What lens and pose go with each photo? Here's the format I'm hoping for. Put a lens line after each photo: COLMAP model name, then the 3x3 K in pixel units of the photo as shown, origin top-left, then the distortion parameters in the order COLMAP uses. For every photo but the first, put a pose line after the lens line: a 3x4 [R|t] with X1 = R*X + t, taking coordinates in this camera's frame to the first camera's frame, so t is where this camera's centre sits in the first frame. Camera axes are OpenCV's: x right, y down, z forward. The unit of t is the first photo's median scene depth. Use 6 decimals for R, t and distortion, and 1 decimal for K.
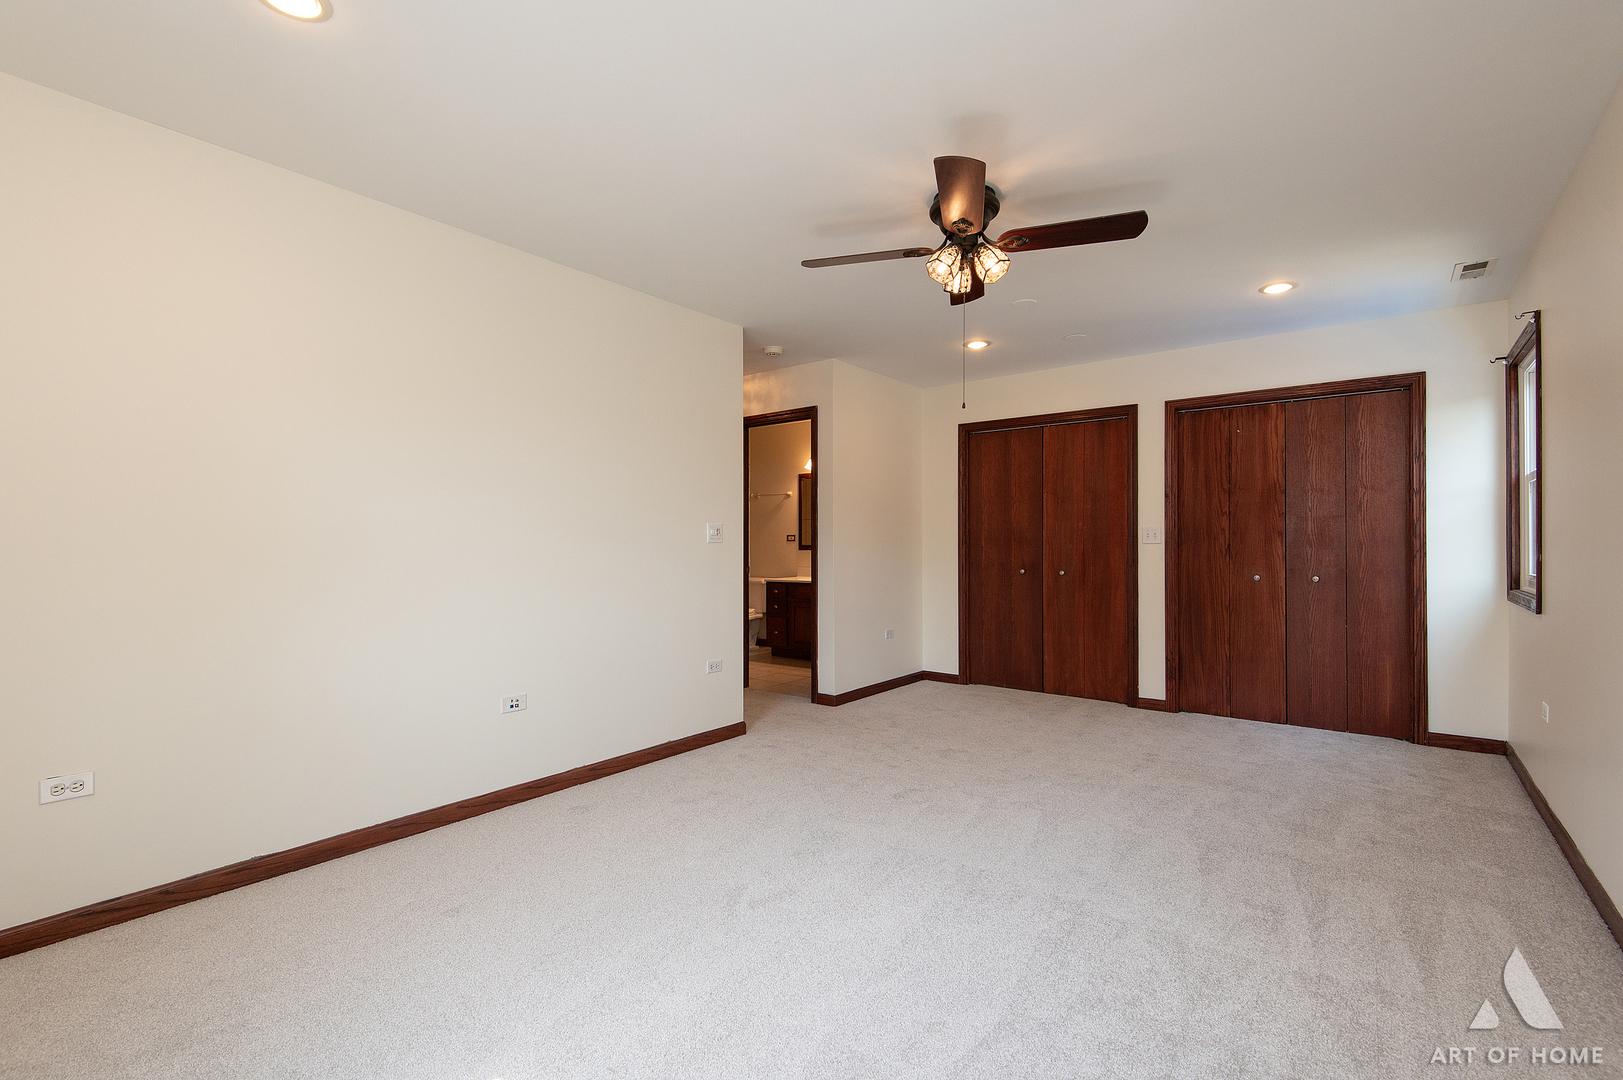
lens RADIAL K [[728.2, 0, 808.8], [0, 728.2, 543.5], [0, 0, 1]] dist [0.035587, -0.024253]
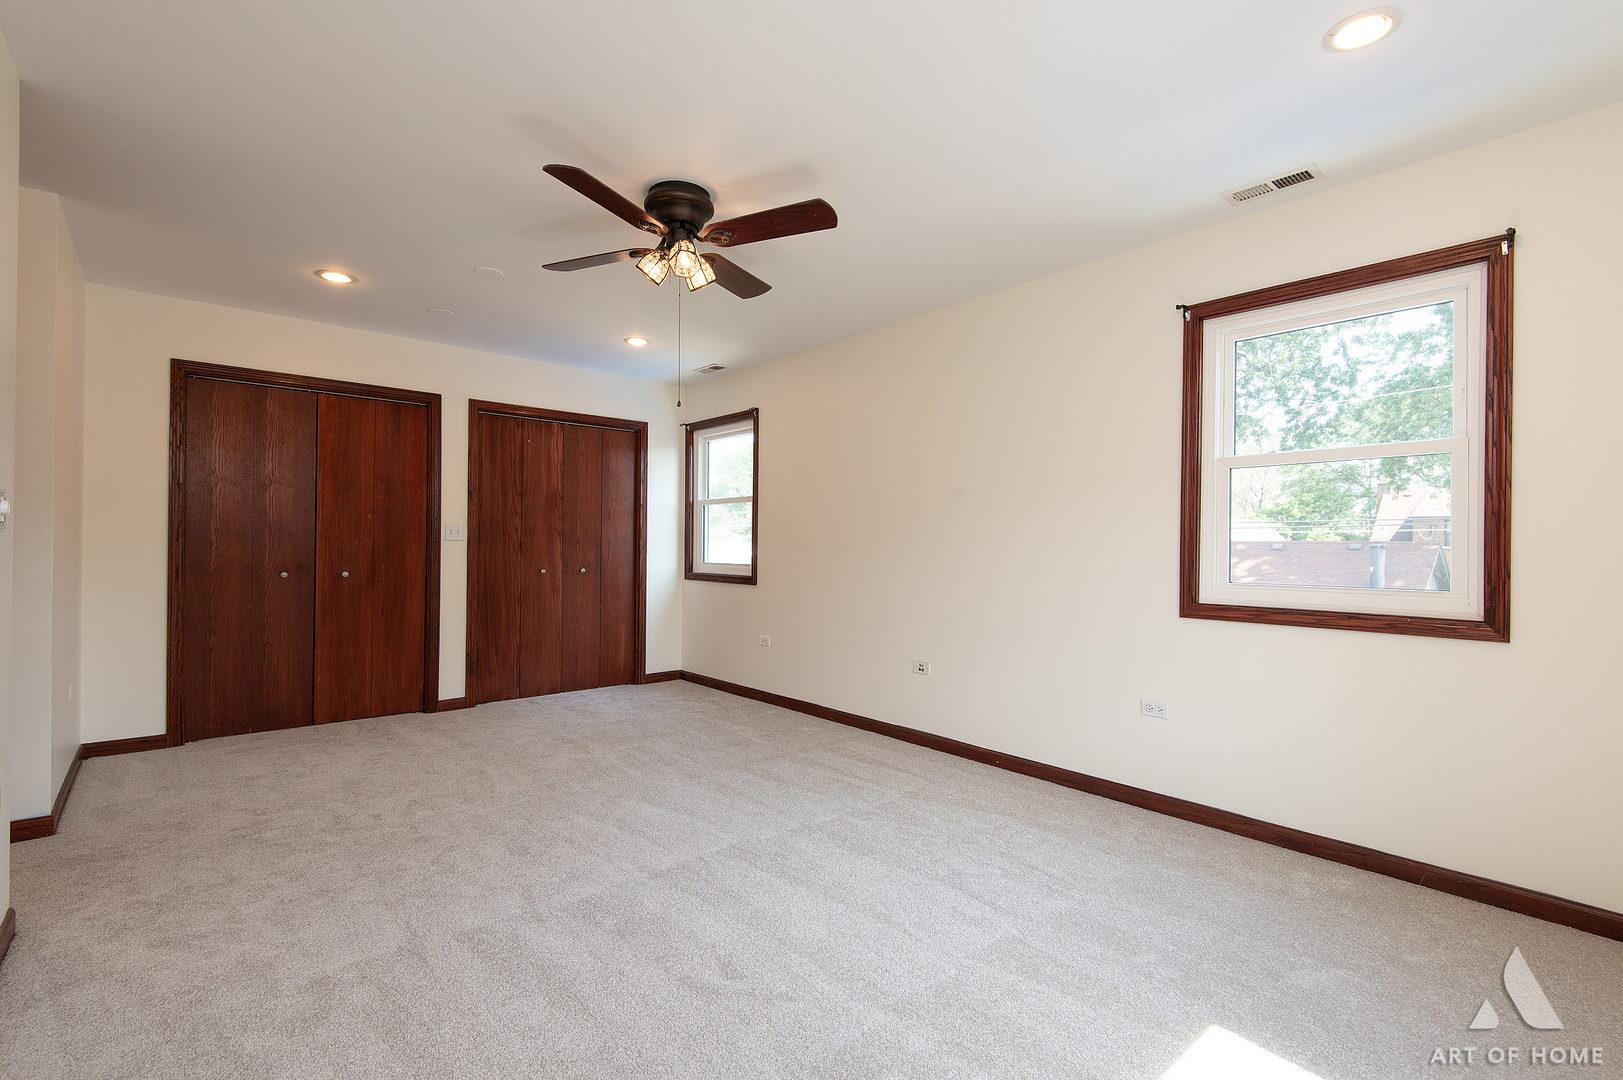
lens RADIAL K [[728.2, 0, 808.8], [0, 728.2, 543.5], [0, 0, 1]] dist [0.035587, -0.024253]
pose [[0.188134, 0.004702, 0.982132, -0.415574], [-0.012408, 0.999920, -0.002411, 0.000534], [-0.982065, -0.011733, 0.188177, 0.357537]]
